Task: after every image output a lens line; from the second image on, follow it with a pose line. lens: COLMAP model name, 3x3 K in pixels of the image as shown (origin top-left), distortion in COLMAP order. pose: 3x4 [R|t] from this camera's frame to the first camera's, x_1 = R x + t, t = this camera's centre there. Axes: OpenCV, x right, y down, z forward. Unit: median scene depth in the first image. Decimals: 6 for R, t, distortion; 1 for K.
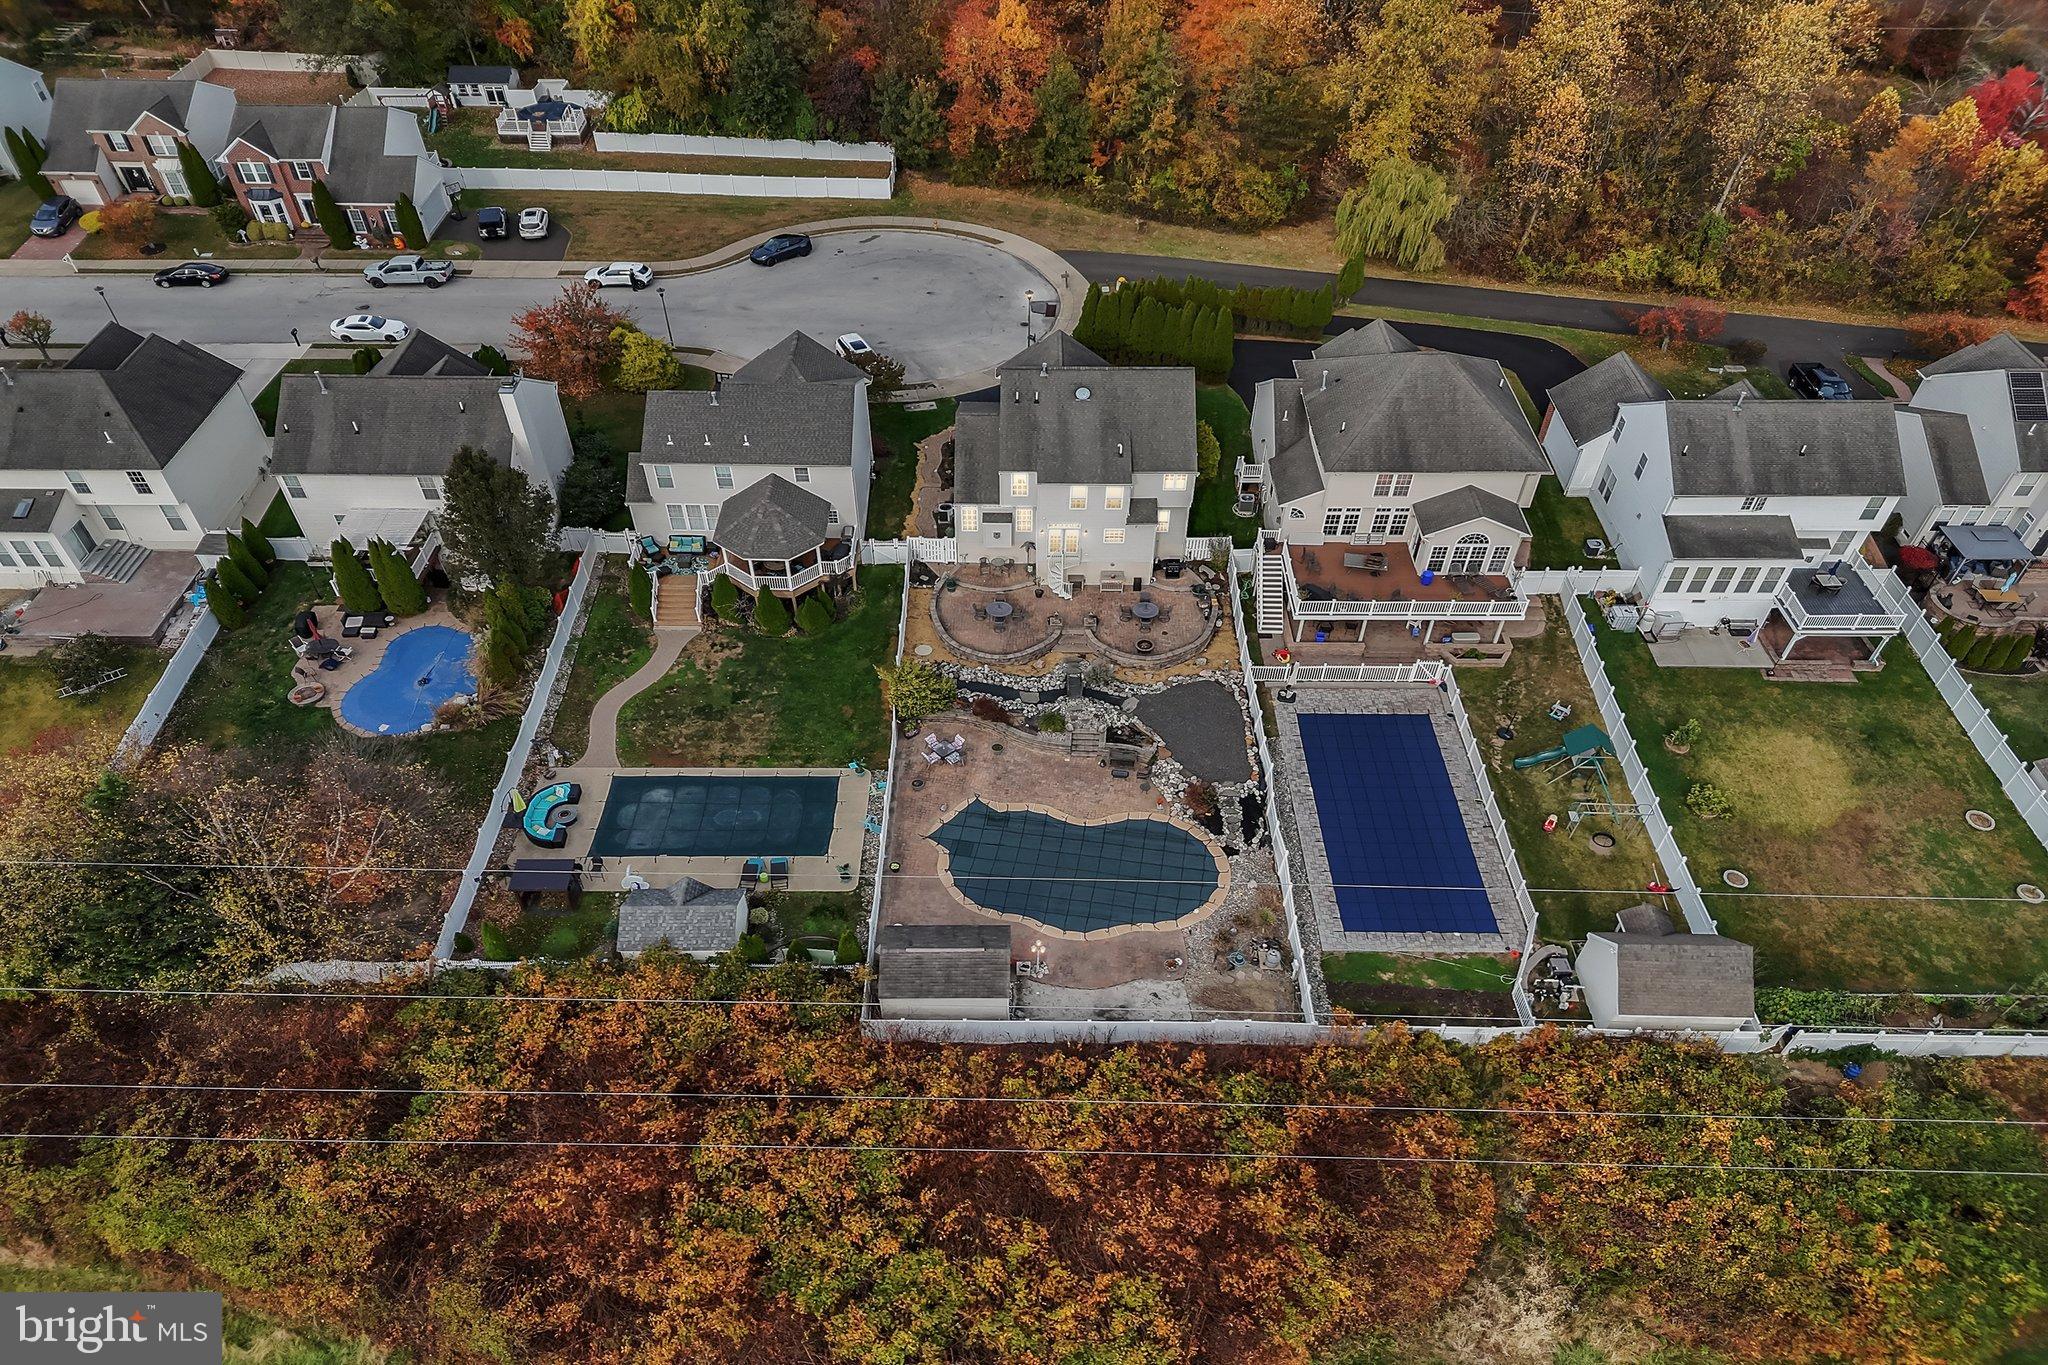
lens RADIAL K [[1582.2, 0, 1024.0], [0, 1582.2, 682.5], [0, 0, 1]] dist [0.050048, -0.002099]
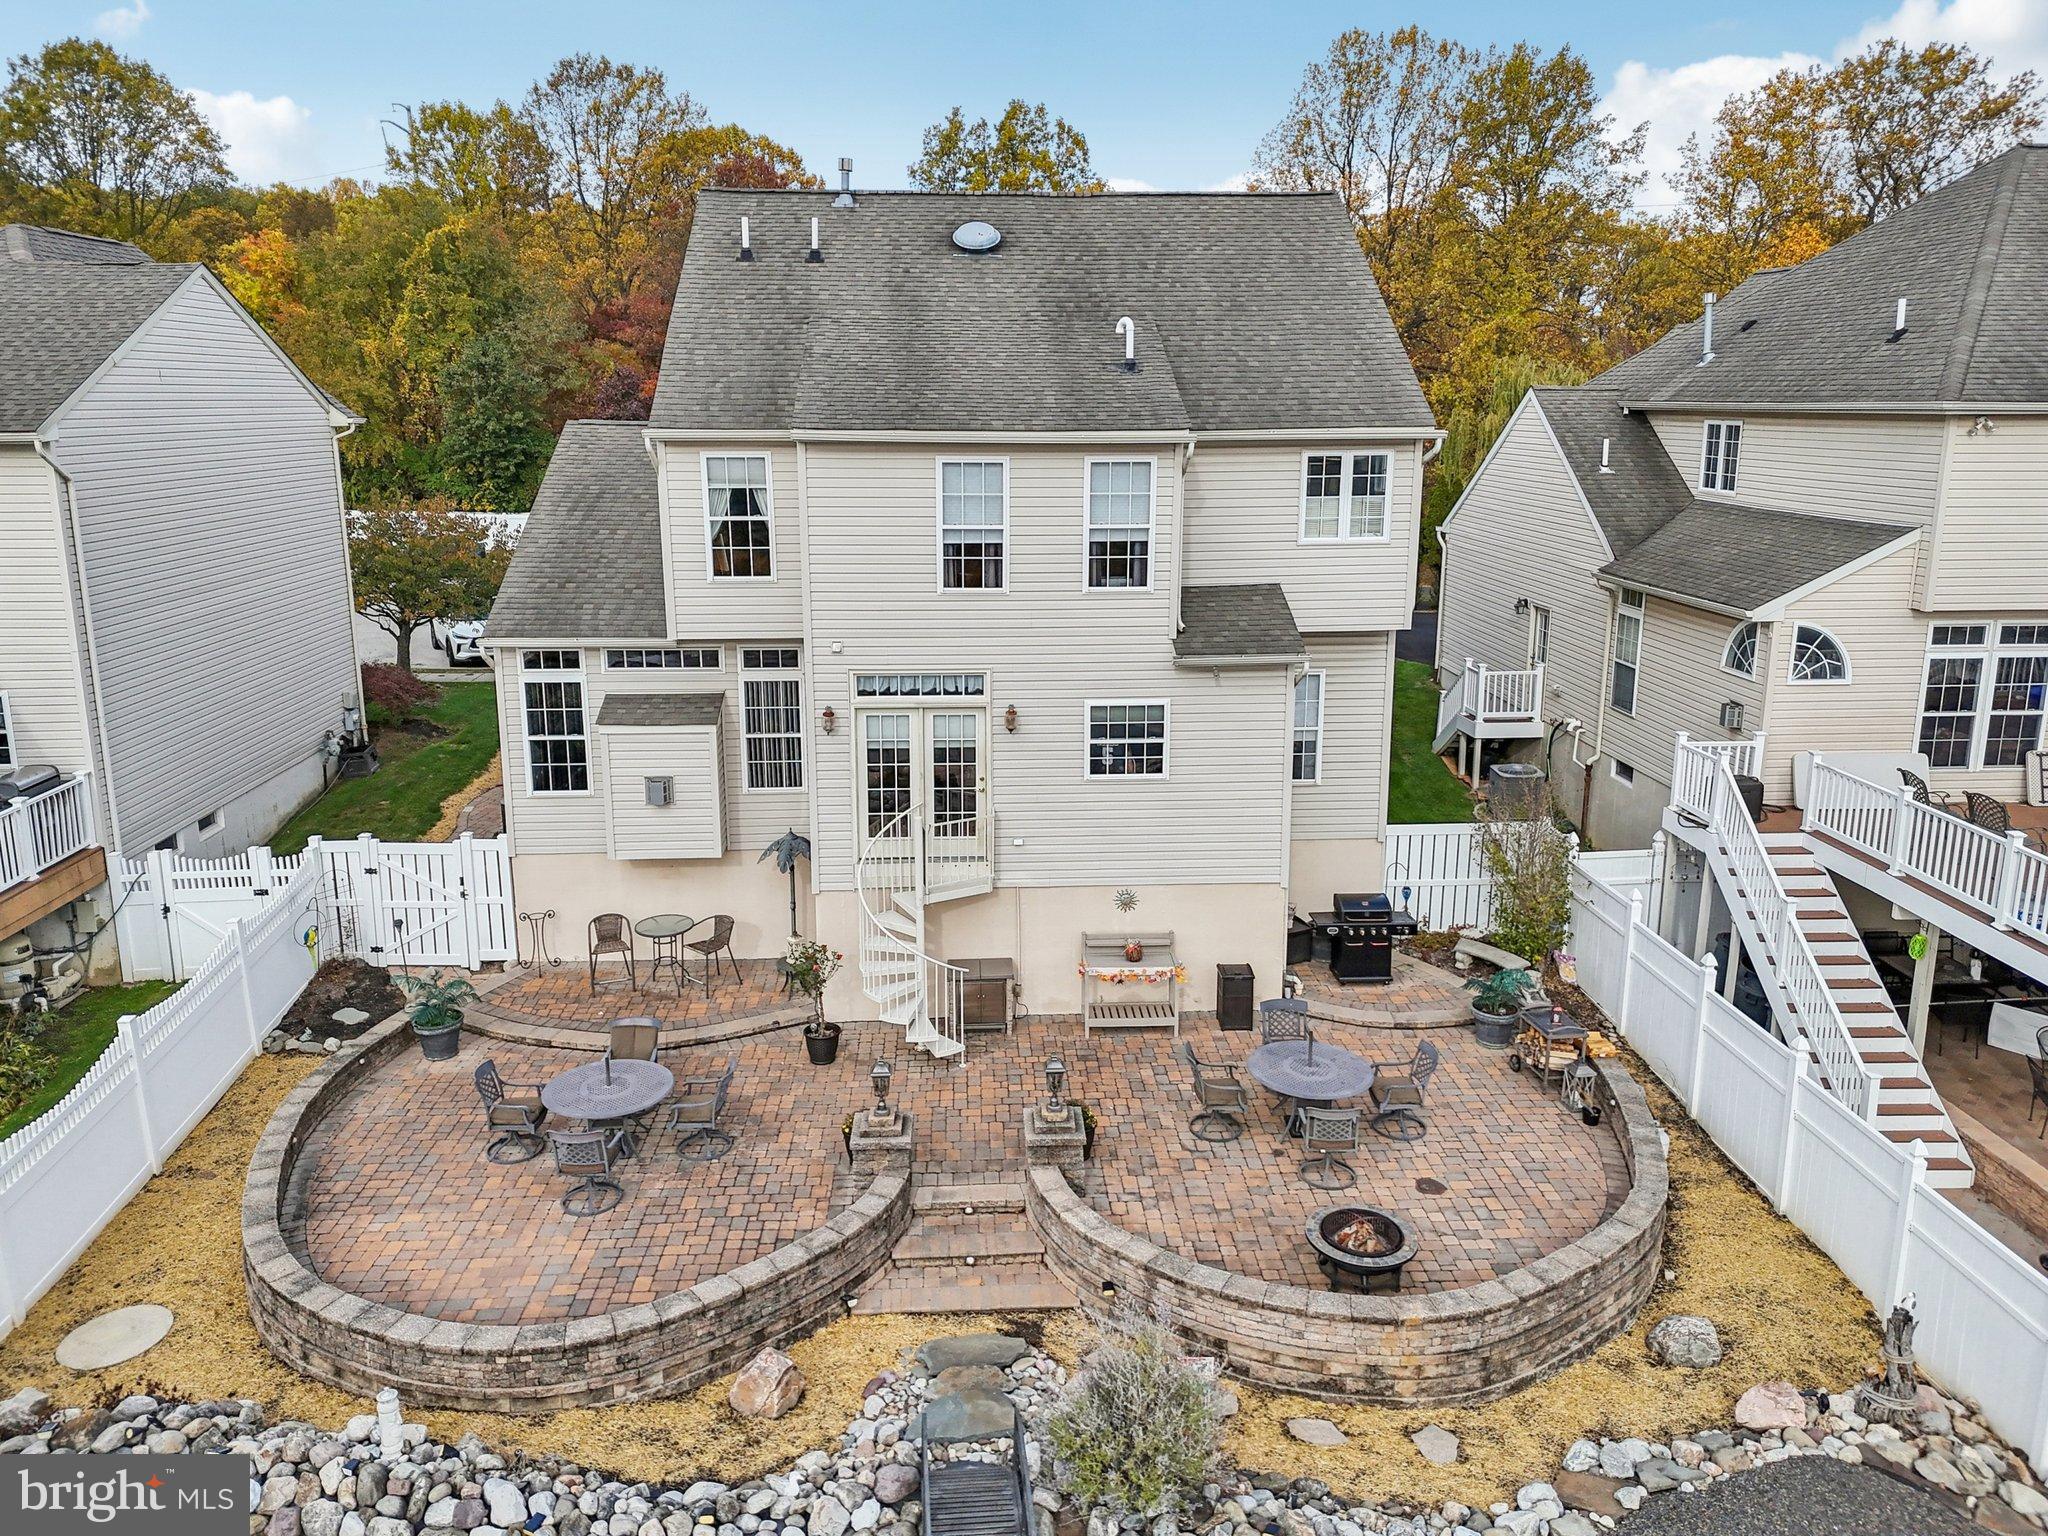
lens RADIAL K [[1447.6, 0, 1030.9], [0, 1447.6, 721.9], [0, 0, 1]] dist [0.093925, -0.102899]
pose [[0.998015, -0.020110, 0.059675, 0.028837], [0.043268, 0.907510, -0.417796, -0.008737], [-0.045754, 0.419549, 0.906579, 0.806911]]
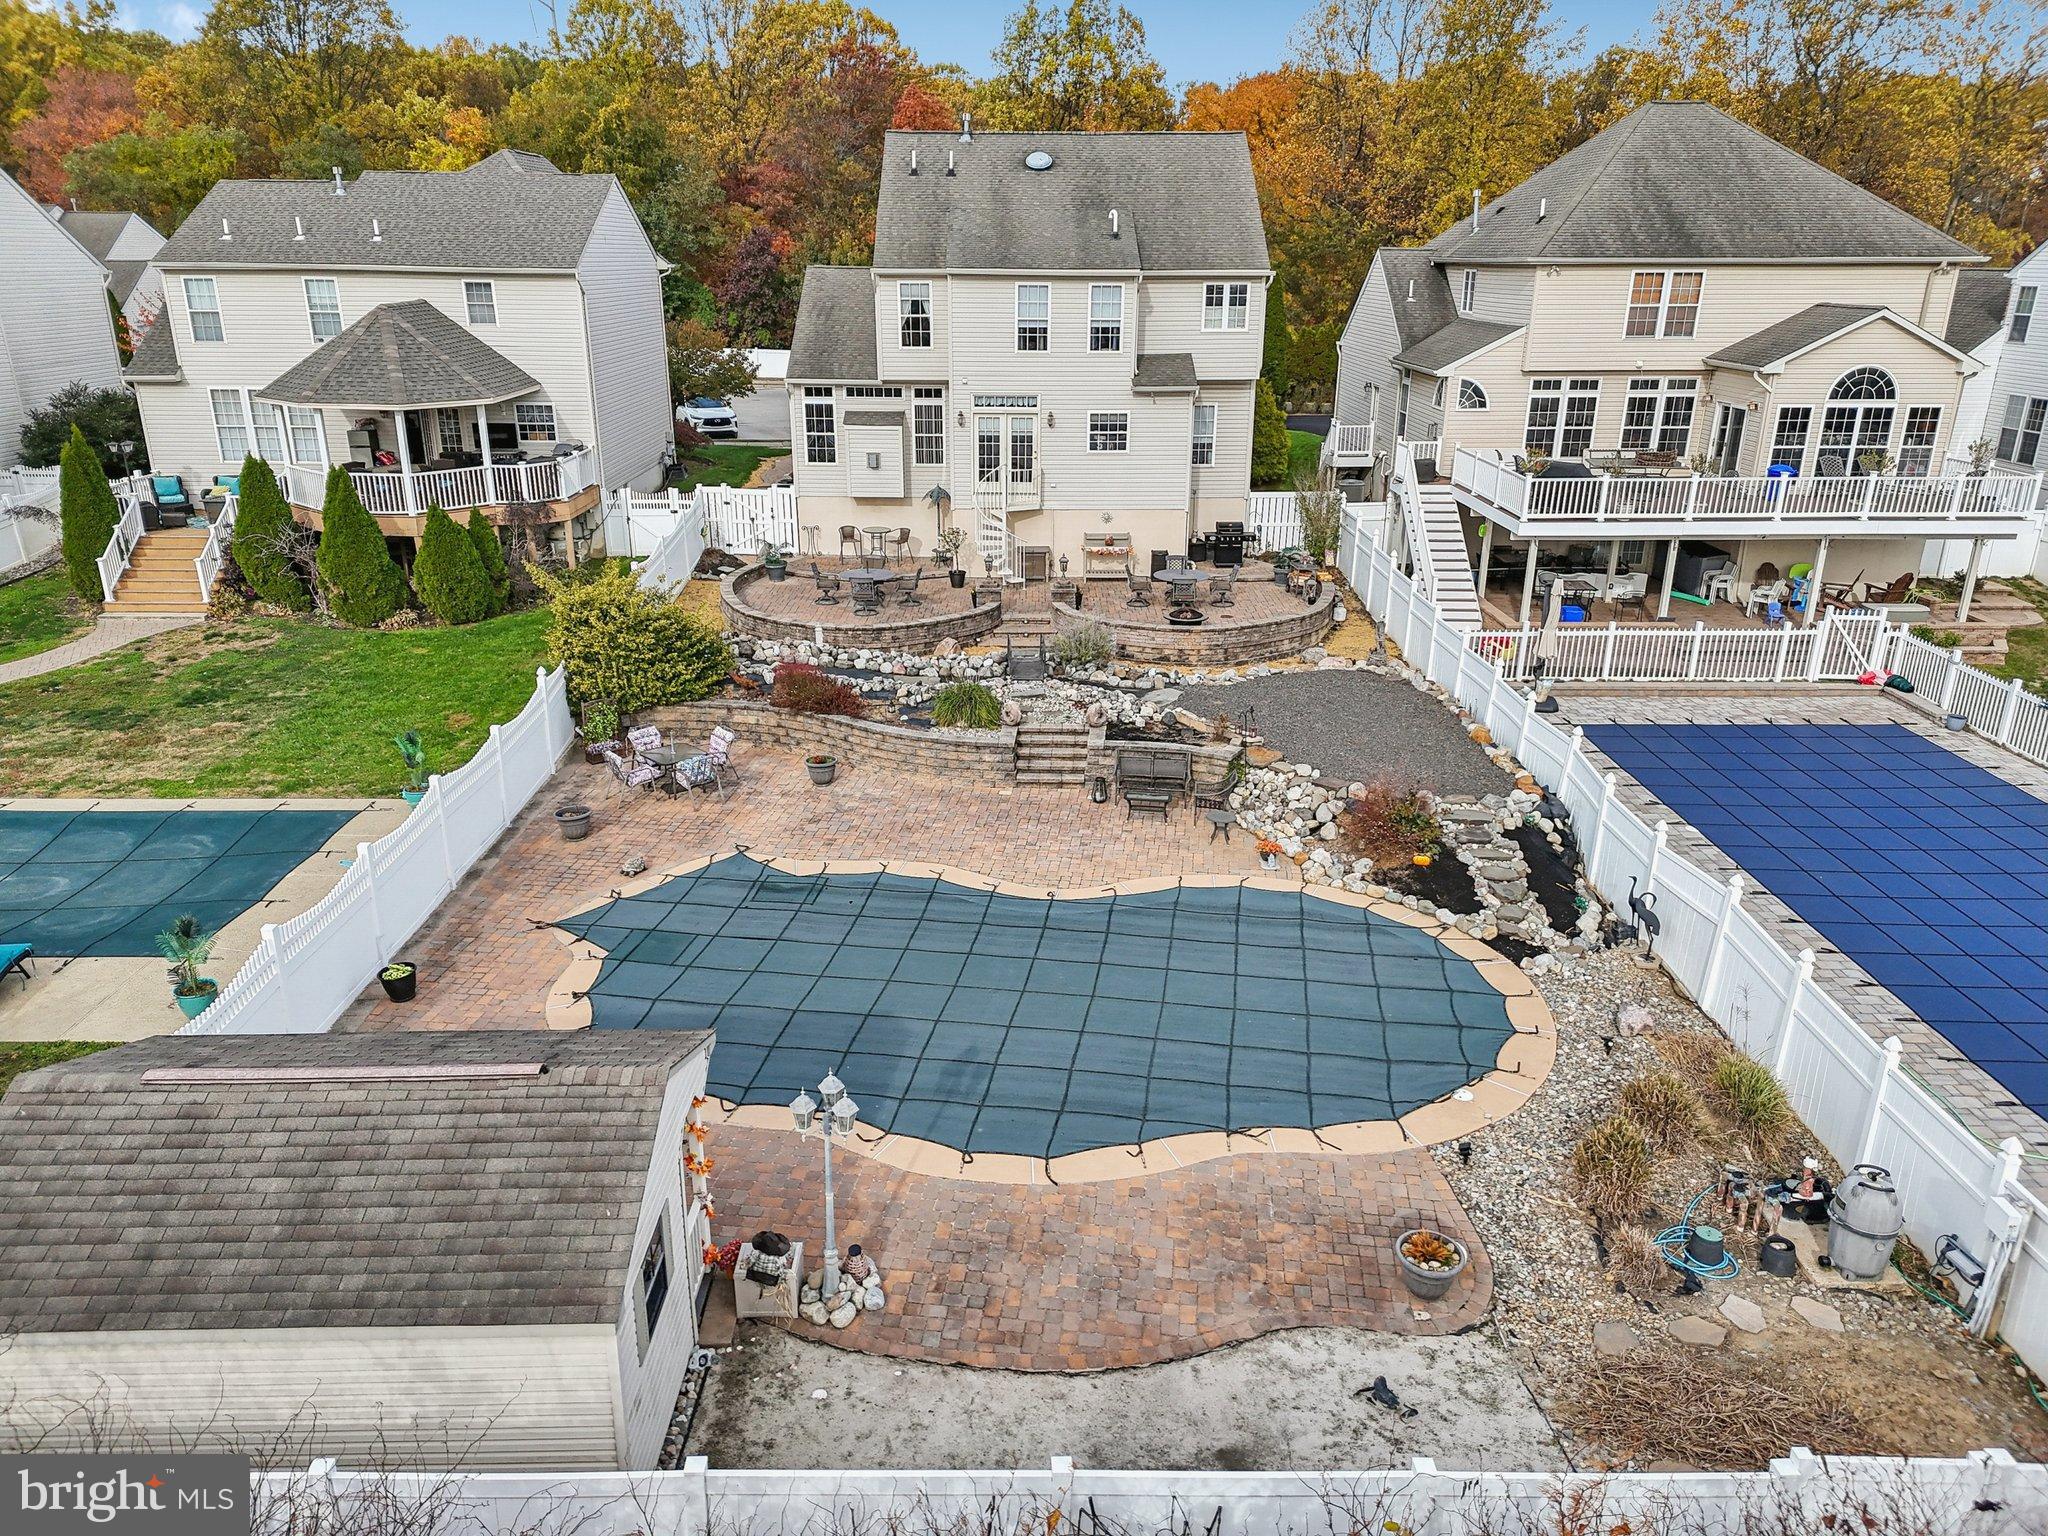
lens RADIAL K [[1419.3, 0, 1030.4], [0, 1419.3, 774.4], [0, 0, 1]] dist [0.094826, -0.136132]
pose [[0.999917, -0.005850, 0.011441, 0.027205], [0.008995, 0.954486, -0.298121, 0.134432], [-0.009177, 0.298199, 0.954460, 0.619458]]
